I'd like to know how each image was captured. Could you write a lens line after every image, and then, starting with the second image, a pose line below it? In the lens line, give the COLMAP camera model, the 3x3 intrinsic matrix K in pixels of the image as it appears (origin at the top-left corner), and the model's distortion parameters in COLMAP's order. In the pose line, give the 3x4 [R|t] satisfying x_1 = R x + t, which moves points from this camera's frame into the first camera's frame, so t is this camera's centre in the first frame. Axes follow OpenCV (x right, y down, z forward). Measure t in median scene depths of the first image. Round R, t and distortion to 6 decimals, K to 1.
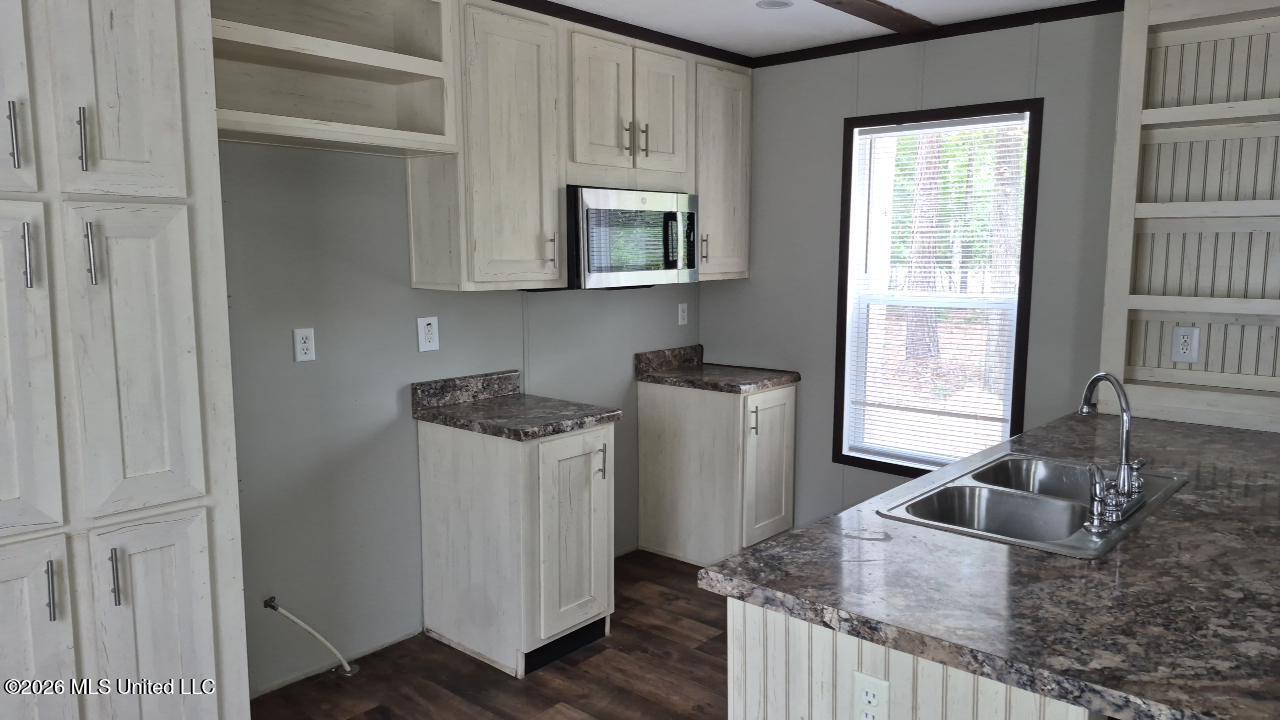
lens RADIAL K [[878.0, 0, 637.7], [0, 878.0, 363.2], [0, 0, 1]] dist [0.072066, -0.084903]
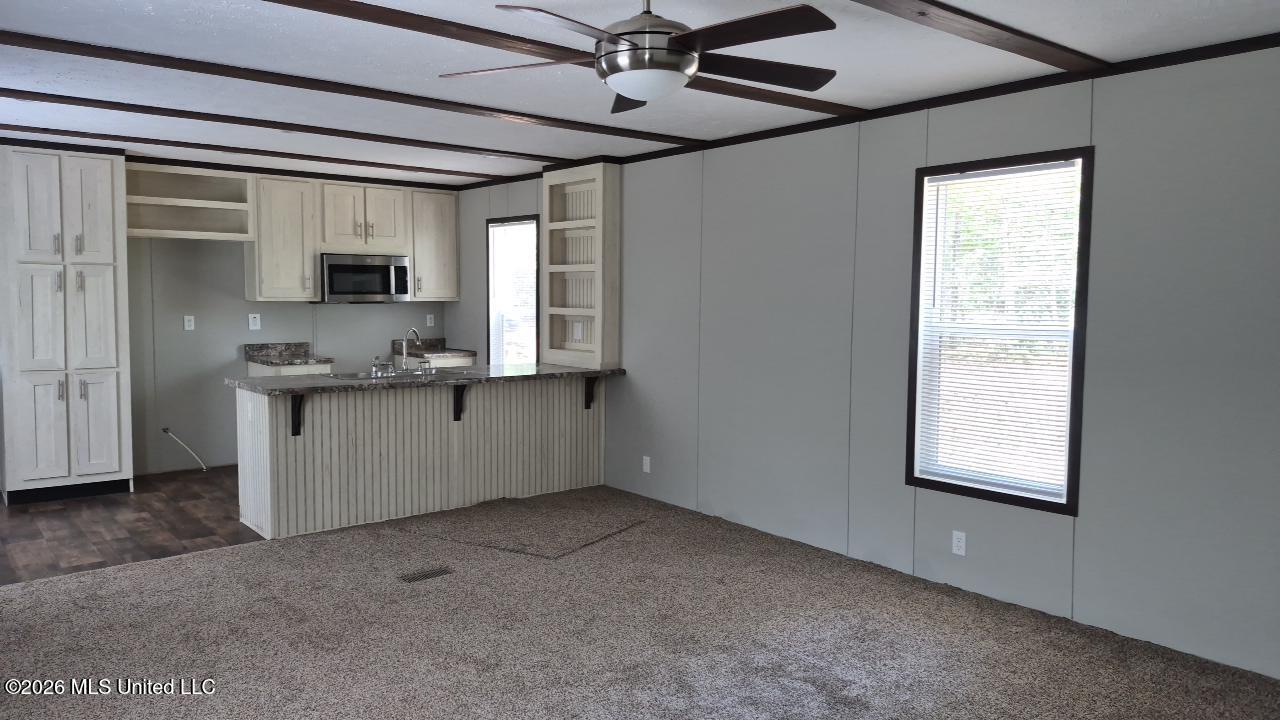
lens RADIAL K [[902.1, 0, 629.7], [0, 902.1, 356.2], [0, 0, 1]] dist [0.077319, -0.093067]
pose [[0.983496, 0.021893, -0.179602, 1.112047], [-0.032058, 0.998032, -0.053891, 0.147581], [0.178068, 0.058759, 0.982262, -1.063561]]
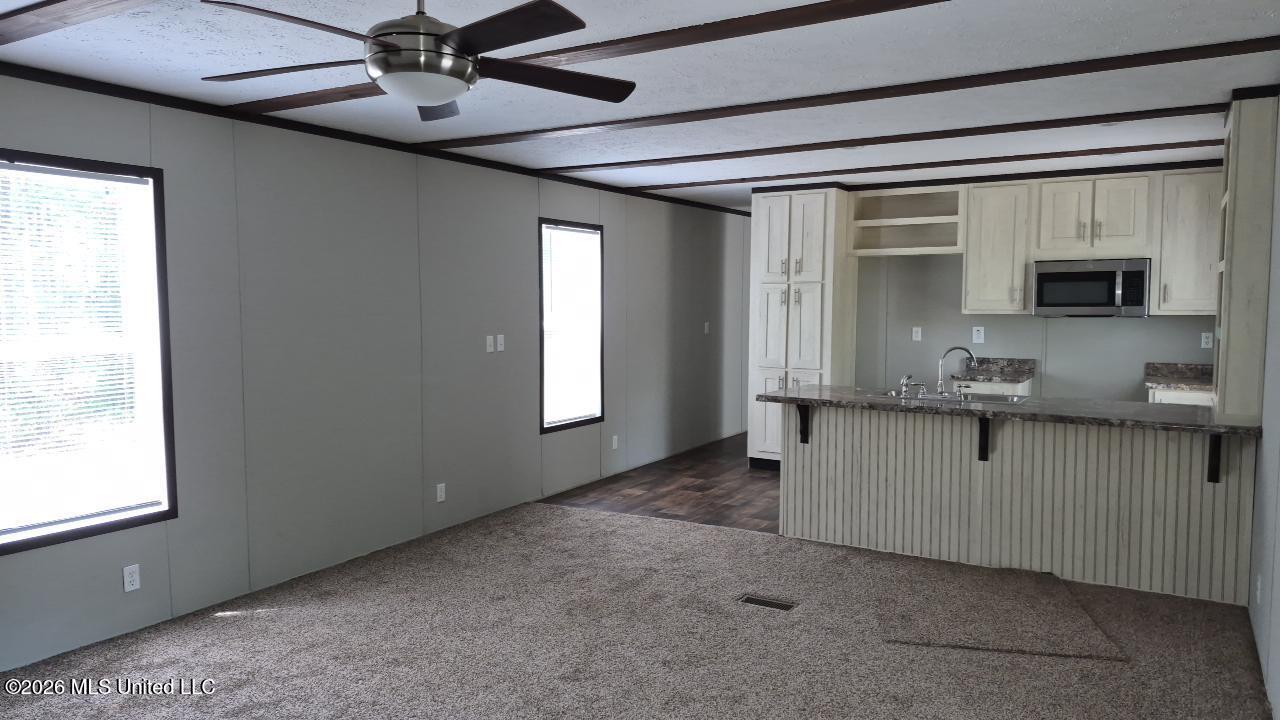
lens RADIAL K [[878.0, 0, 637.7], [0, 878.0, 363.2], [0, 0, 1]] dist [0.072066, -0.084903]
pose [[0.161460, 0.073924, -0.984107, 1.795210], [-0.124567, 0.990741, 0.053985, 0.021716], [0.978986, 0.113871, 0.169174, -0.153480]]
